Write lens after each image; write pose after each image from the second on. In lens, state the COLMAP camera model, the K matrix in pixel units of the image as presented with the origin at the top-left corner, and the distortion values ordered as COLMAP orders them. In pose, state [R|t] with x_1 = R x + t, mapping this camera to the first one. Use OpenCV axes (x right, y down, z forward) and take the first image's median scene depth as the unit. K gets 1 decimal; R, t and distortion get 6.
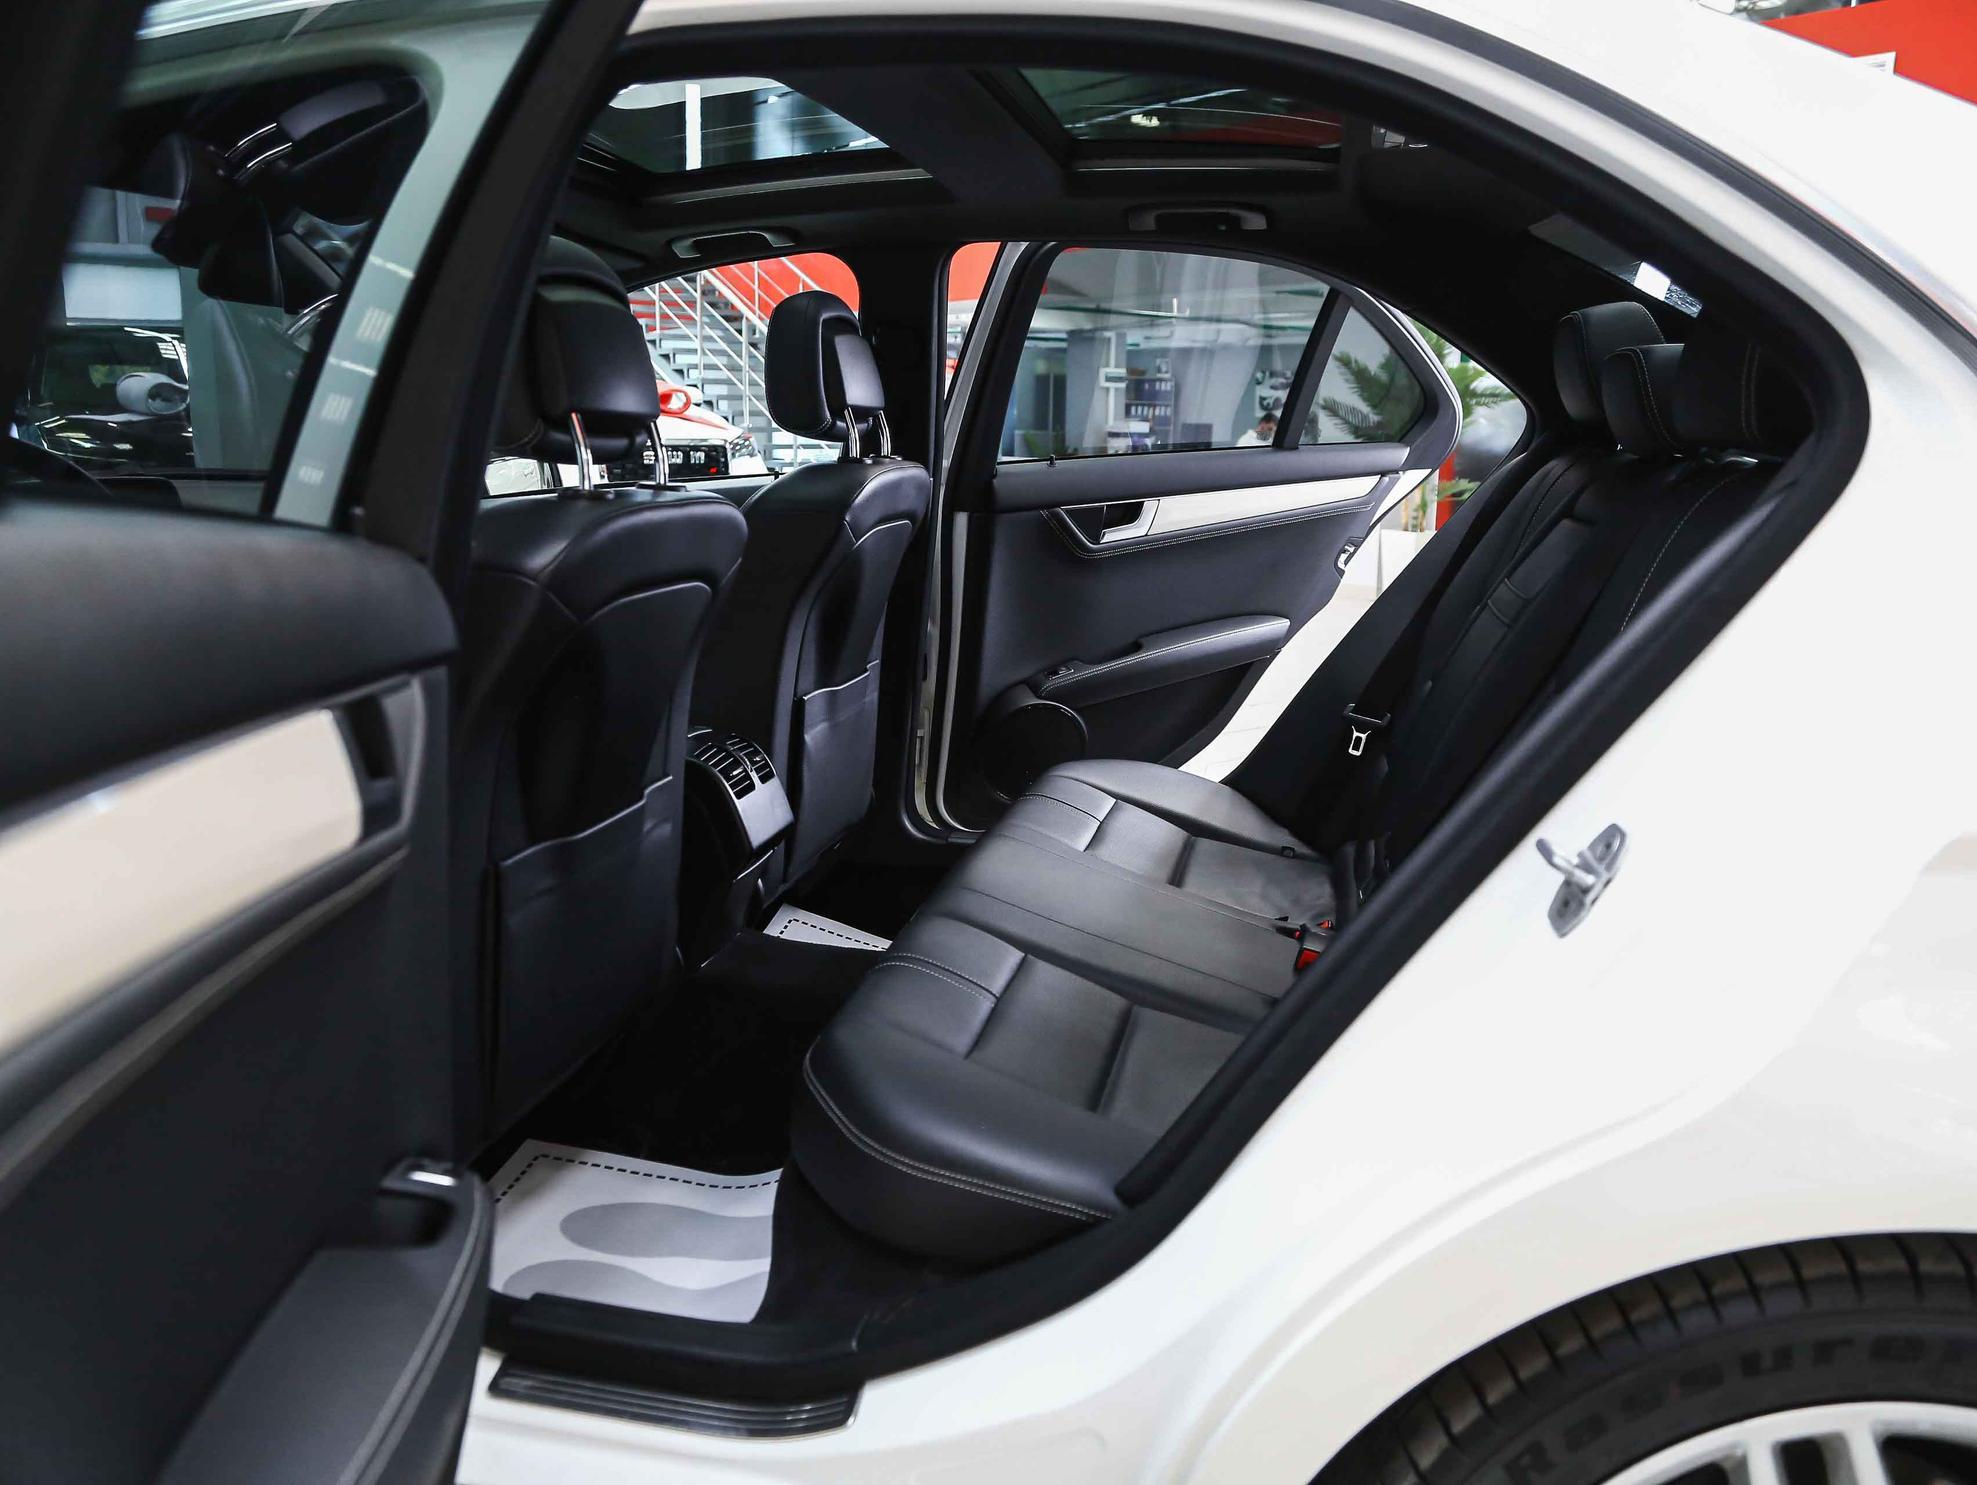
lens RADIAL K [[1531.6, 0, 928.8], [0, 1531.6, 739.3], [0, 0, 1]] dist [-0.123869, 0.054045]
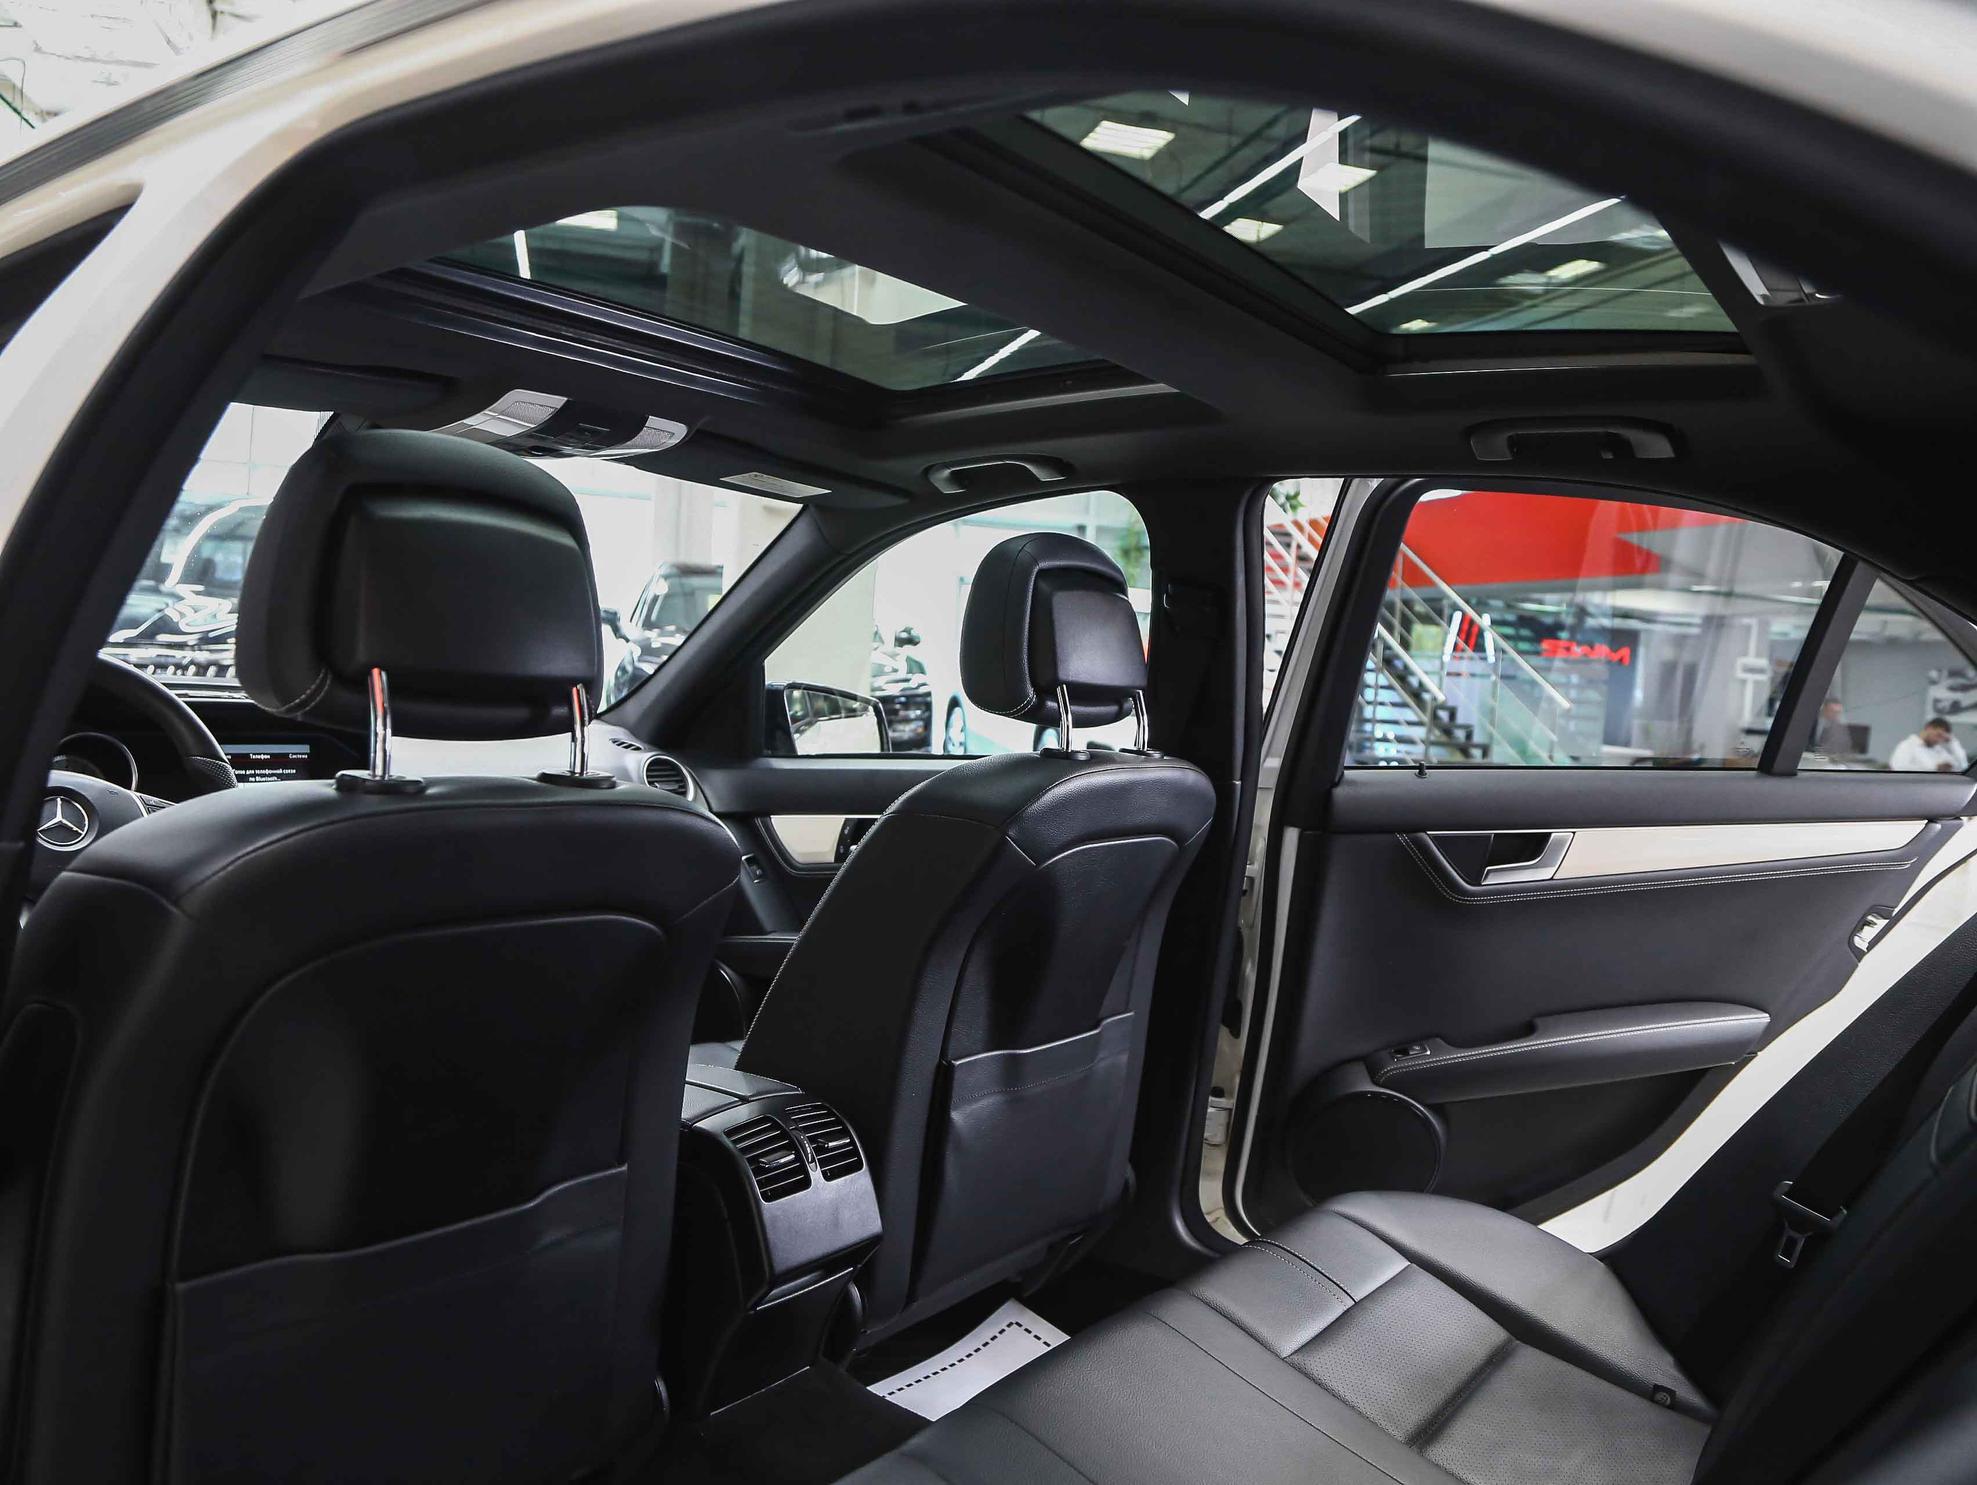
lens RADIAL K [[1531.6, 0, 928.8], [0, 1531.6, 739.3], [0, 0, 1]] dist [-0.123869, 0.054045]
pose [[0.920316, 0.070944, -0.384689, 0.143928], [-0.134759, 0.980719, -0.141530, -0.059156], [0.367231, 0.182092, 0.912132, 0.228559]]
